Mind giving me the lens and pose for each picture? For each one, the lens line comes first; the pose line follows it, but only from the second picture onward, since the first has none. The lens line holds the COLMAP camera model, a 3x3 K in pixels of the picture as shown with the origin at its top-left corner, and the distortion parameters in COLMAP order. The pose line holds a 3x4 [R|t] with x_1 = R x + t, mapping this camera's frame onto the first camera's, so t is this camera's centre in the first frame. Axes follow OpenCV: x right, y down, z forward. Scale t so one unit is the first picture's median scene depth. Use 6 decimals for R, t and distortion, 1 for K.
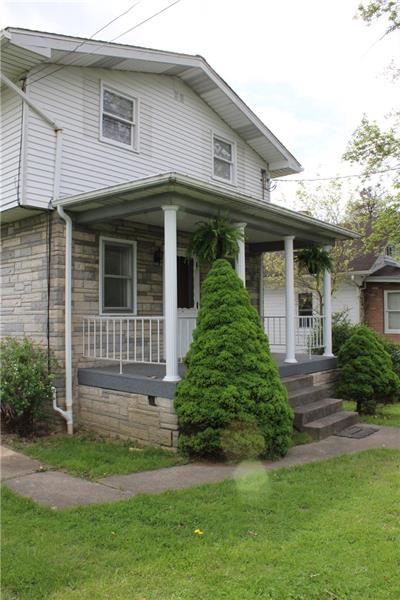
lens RADIAL K [[502.7, 0, 200.0], [0, 502.7, 300.0], [0, 0, 1]] dist [-0.125355, 0.015849]
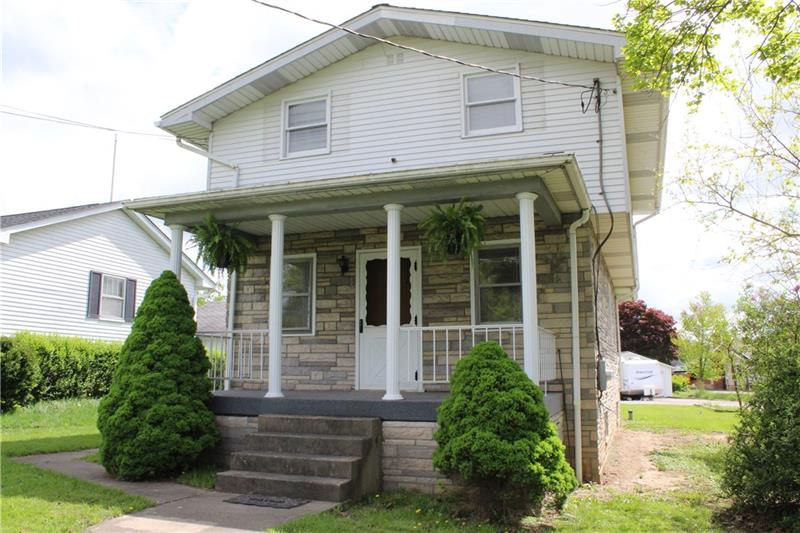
lens RADIAL K [[670.3, 0, 400.0], [0, 670.3, 266.5], [0, 0, 1]] dist [-0.125355, 0.015849]
pose [[0.333655, -0.141550, -0.932007, 1.029286], [0.029926, 0.989755, -0.139608, 0.077495], [0.942220, 0.018690, 0.334473, 0.742395]]
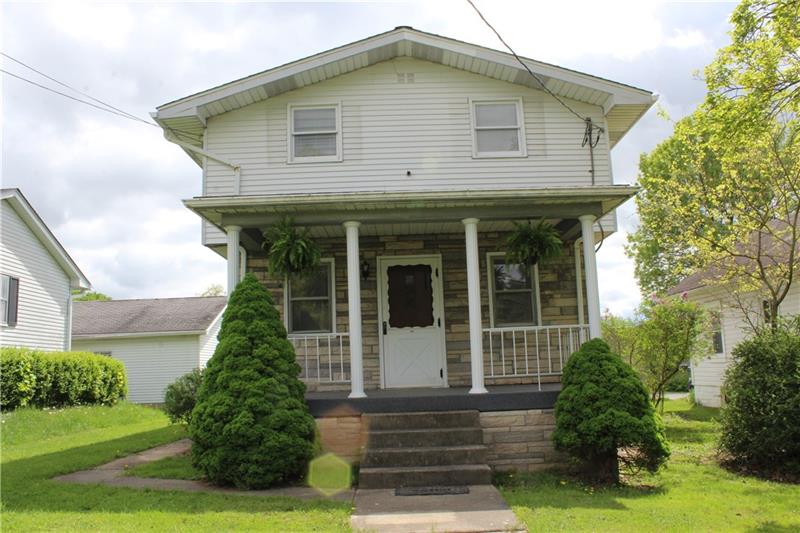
lens RADIAL K [[670.3, 0, 400.0], [0, 670.3, 266.5], [0, 0, 1]] dist [-0.125355, 0.015849]
pose [[0.639257, -0.133359, -0.757341, 0.877290], [0.055828, 0.990297, -0.127257, 0.061720], [0.766964, 0.039069, 0.640500, 0.306581]]
